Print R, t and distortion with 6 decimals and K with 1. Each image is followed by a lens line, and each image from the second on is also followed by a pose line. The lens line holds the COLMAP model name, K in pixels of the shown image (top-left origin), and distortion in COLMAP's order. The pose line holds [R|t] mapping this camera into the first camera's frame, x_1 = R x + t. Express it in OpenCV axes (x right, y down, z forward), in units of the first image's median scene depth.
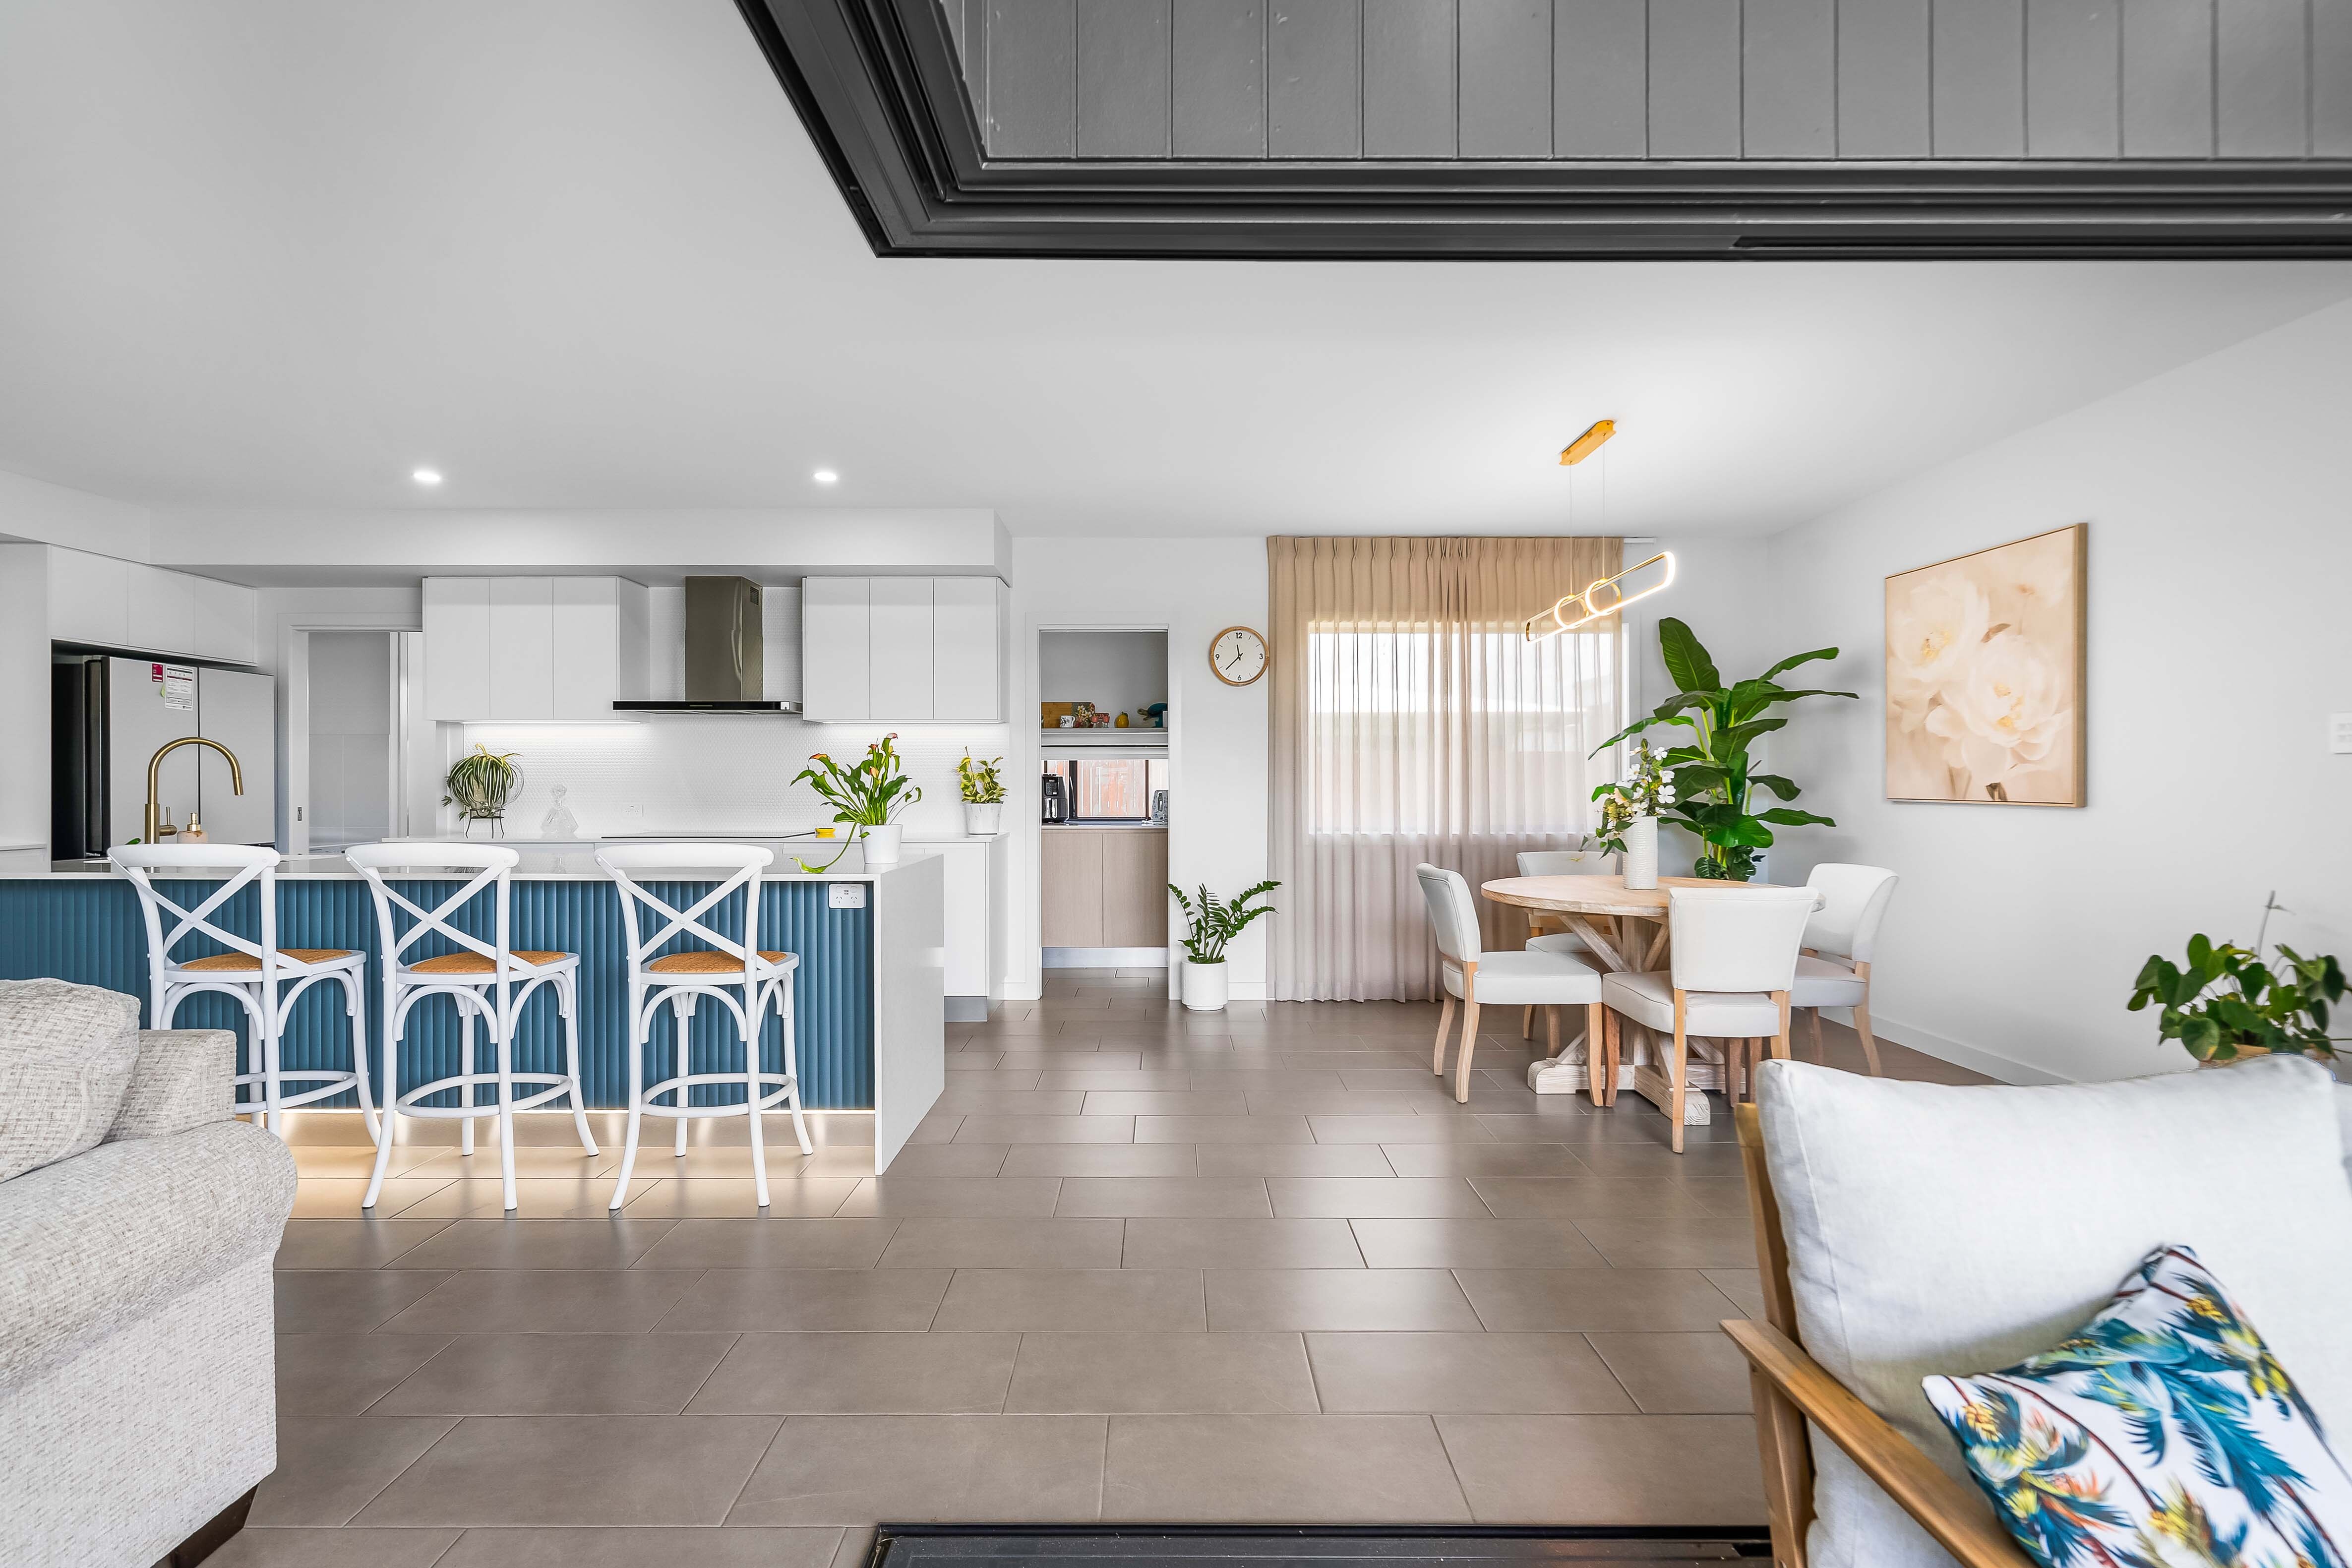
lens RADIAL K [[1065.1, 0, 1176.0], [0, 1065.1, 784.0], [0, 0, 1]] dist [-0.000100, 0.000264]
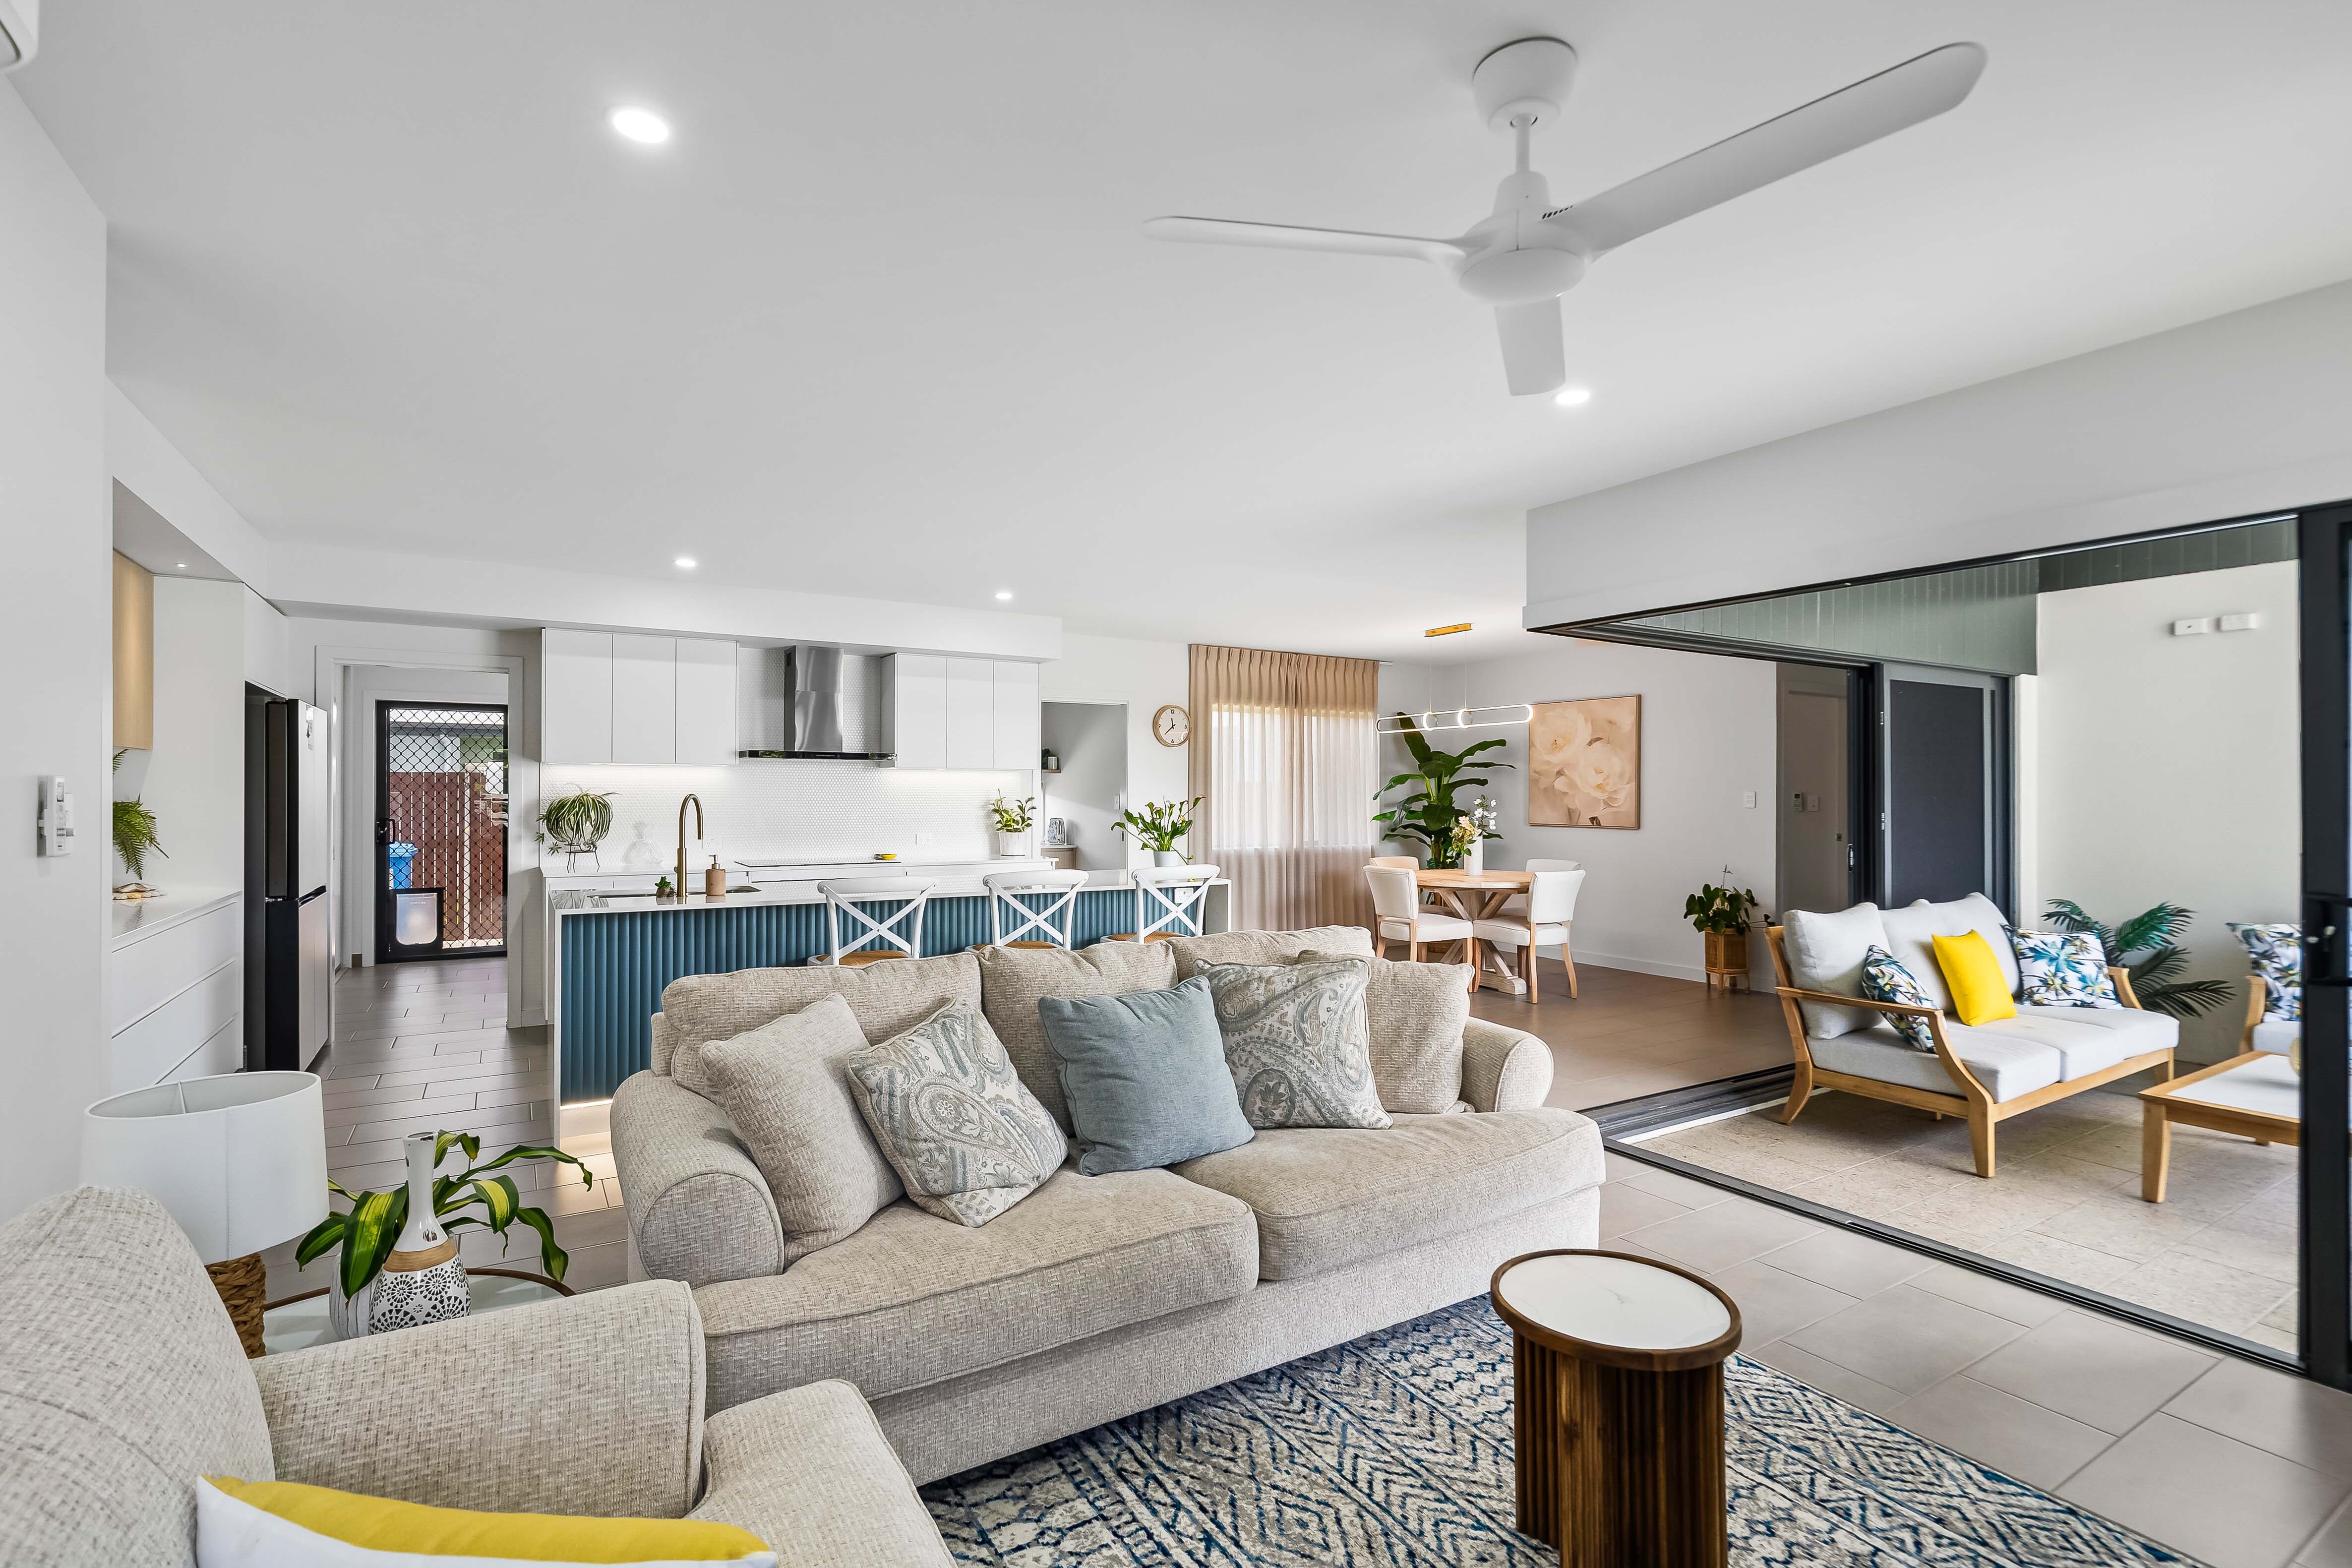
lens RADIAL K [[1077.0, 0, 1160.3], [0, 1077.0, 803.1], [0, 0, 1]] dist [-0.002214, -0.000222]
pose [[0.858007, -0.001085, 0.513637, -0.867642], [-0.002522, 0.999977, 0.006326, -0.033257], [-0.513632, -0.006723, 0.857985, -0.282057]]
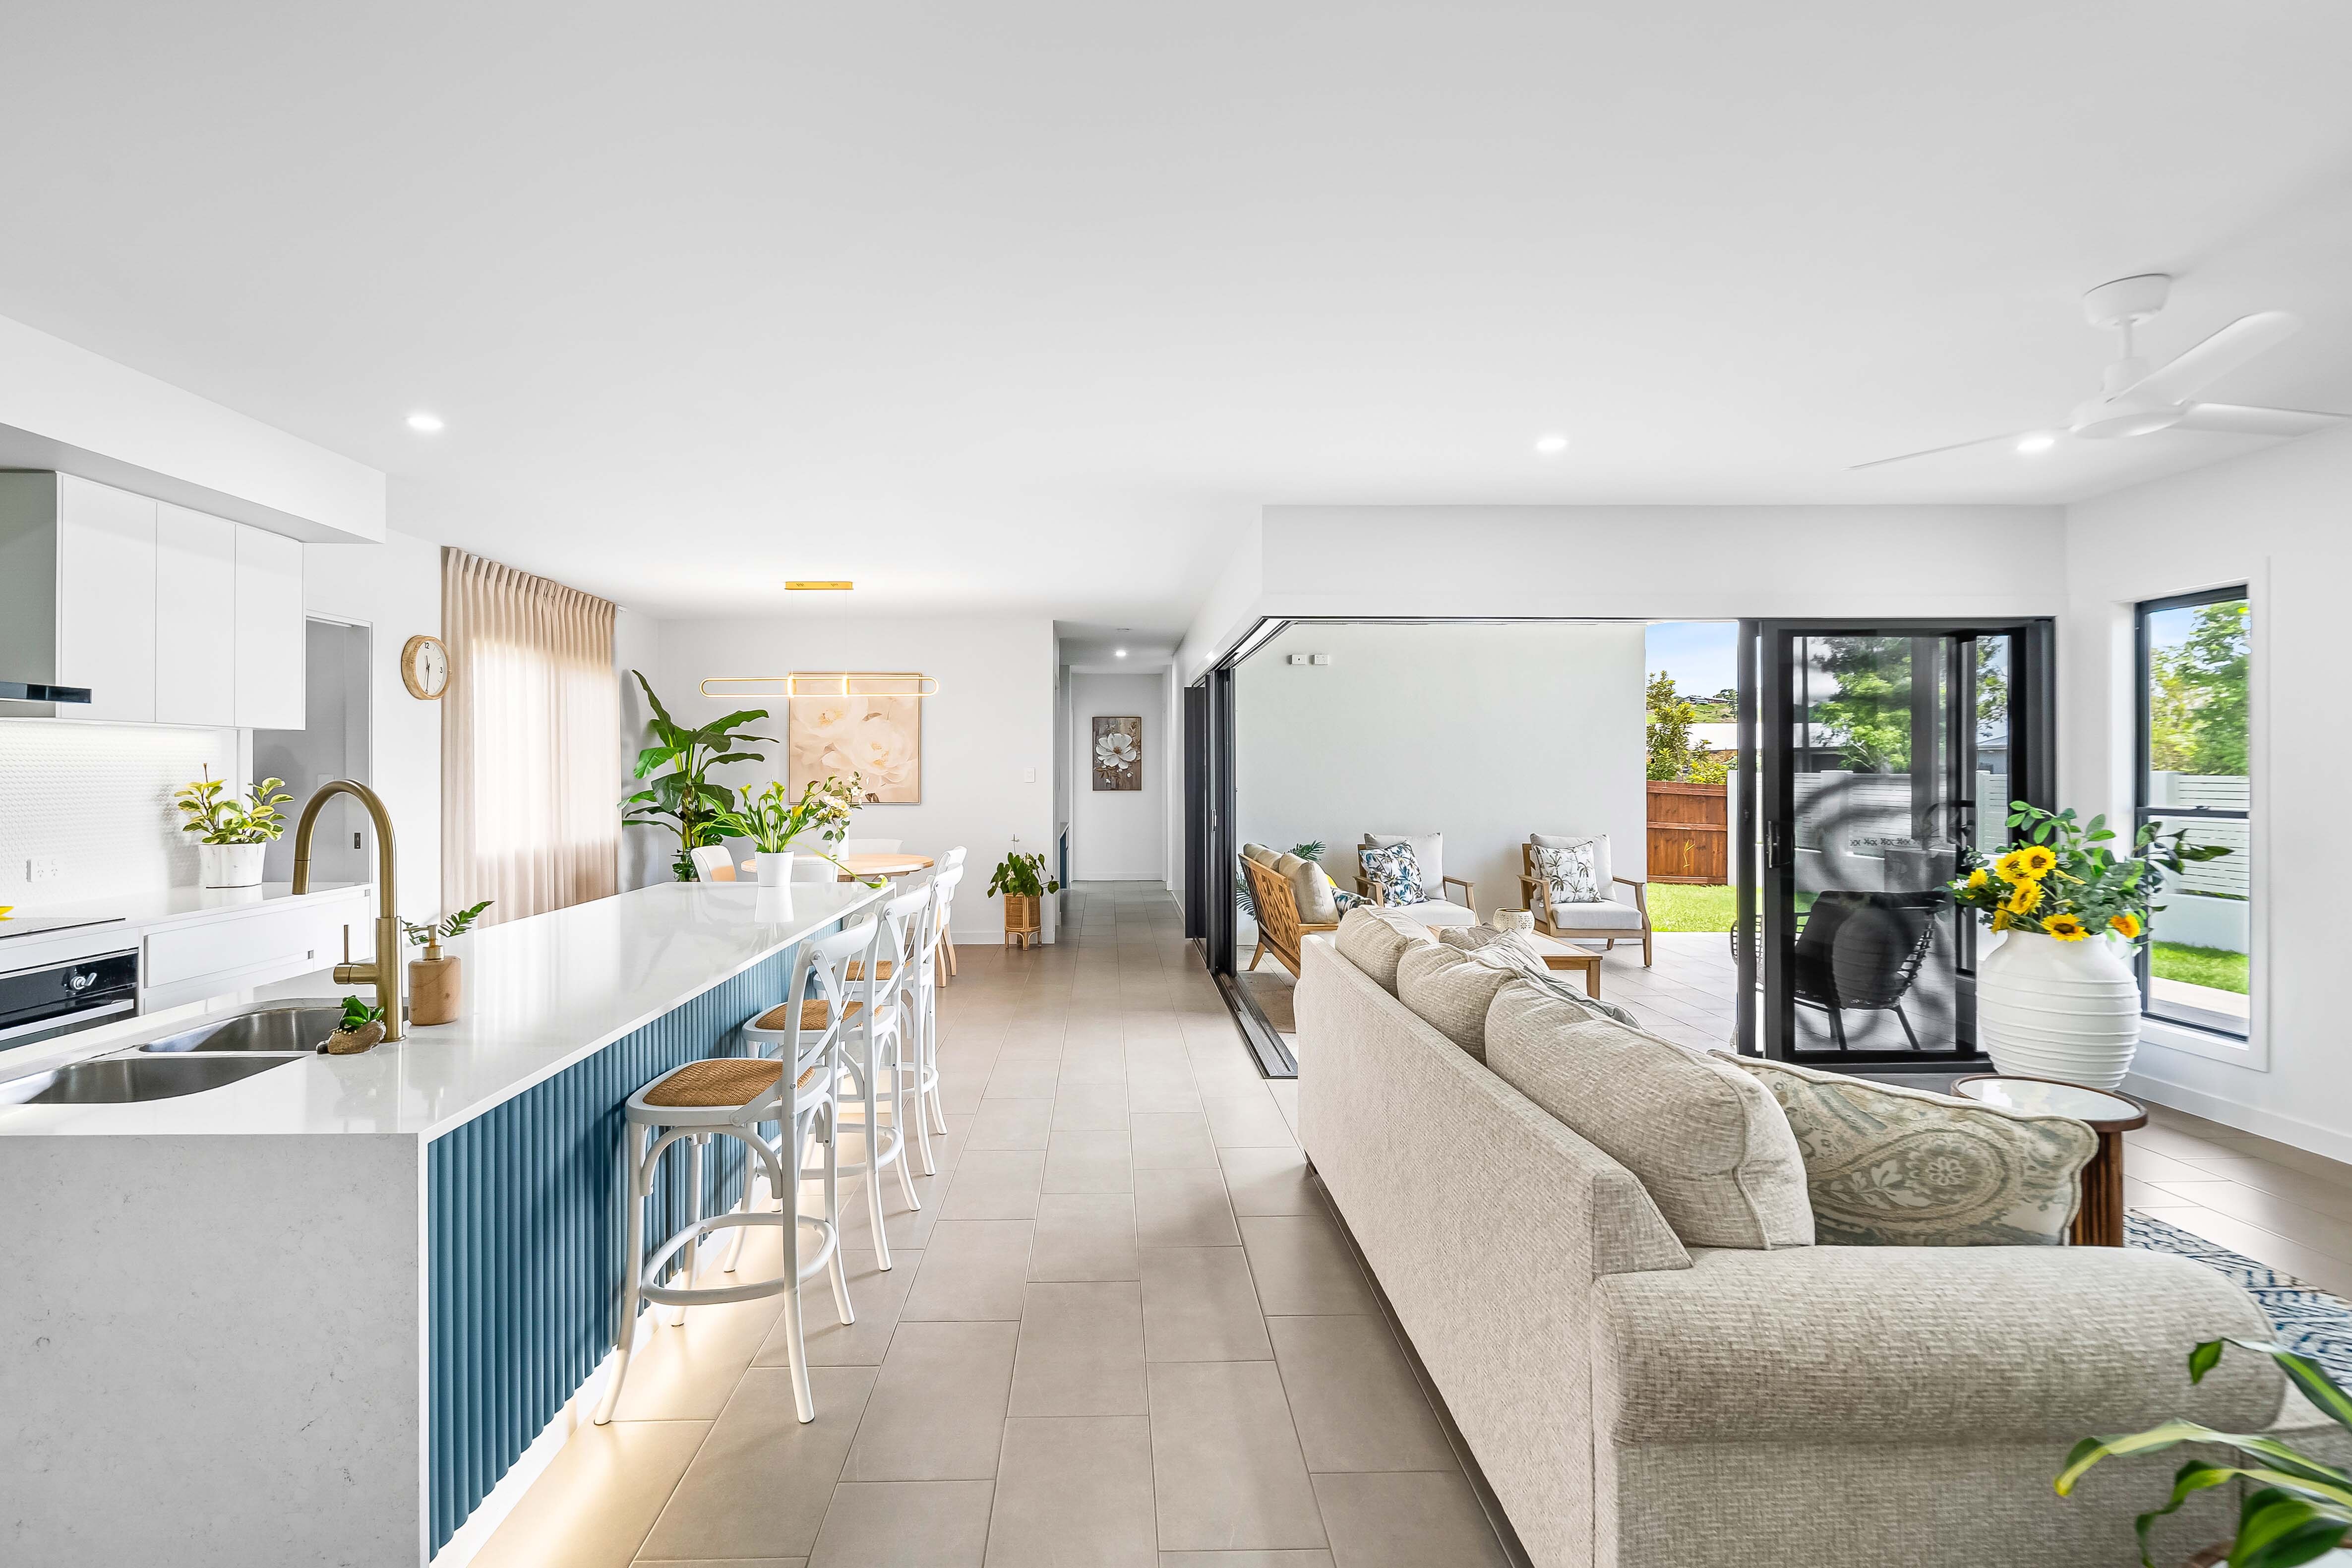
lens RADIAL K [[1097.8, 0, 1117.7], [0, 1097.8, 771.7], [0, 0, 1]] dist [-0.002152, -0.000180]
pose [[-0.014837, -0.000017, 0.999890, -1.135023], [0.002969, 0.999996, 0.000061, -0.035347], [-0.999886, 0.002970, -0.014837, 0.517131]]
